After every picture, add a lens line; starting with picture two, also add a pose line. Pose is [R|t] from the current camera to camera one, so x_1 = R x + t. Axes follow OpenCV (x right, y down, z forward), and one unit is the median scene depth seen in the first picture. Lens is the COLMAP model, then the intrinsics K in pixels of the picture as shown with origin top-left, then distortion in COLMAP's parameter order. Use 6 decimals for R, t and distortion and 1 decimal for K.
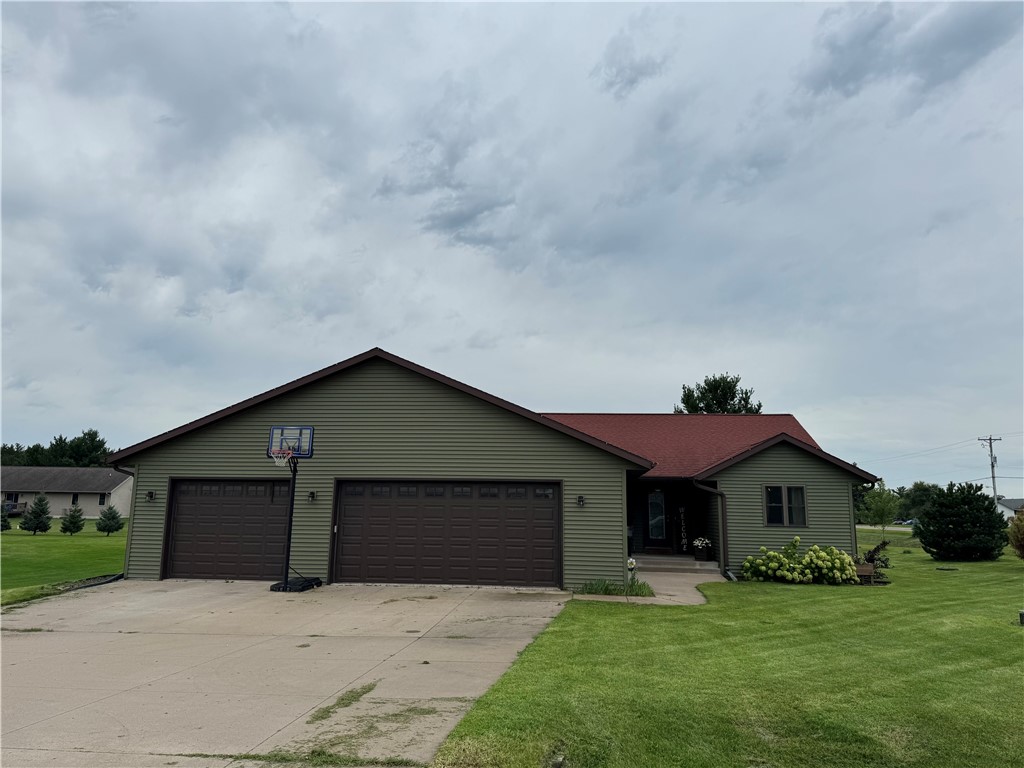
lens RADIAL K [[715.6, 0, 509.9], [0, 715.6, 386.4], [0, 0, 1]] dist [0.035722, -0.018395]
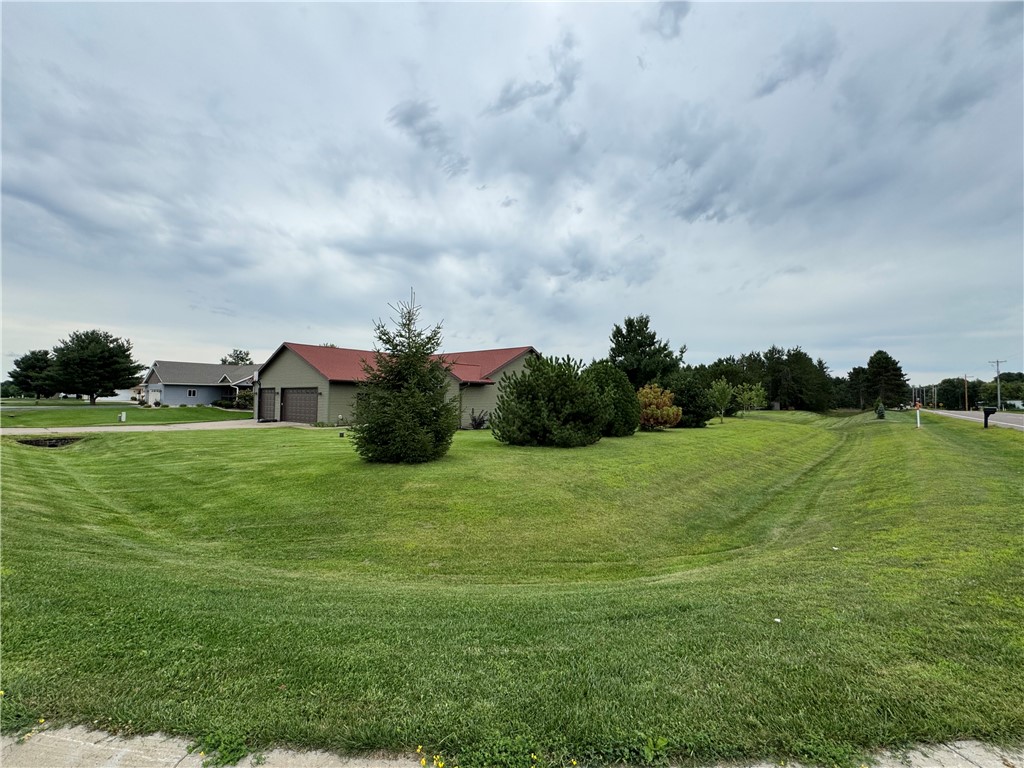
lens RADIAL K [[449.4, 0, 510.1], [0, 449.4, 386.4], [0, 0, 1]] dist [-0.025492, -0.000063]
pose [[0.816186, -0.024354, -0.577275, 0.120754], [0.098544, 0.990340, 0.097548, 0.002704], [0.569323, -0.136504, 0.810702, 0.002915]]
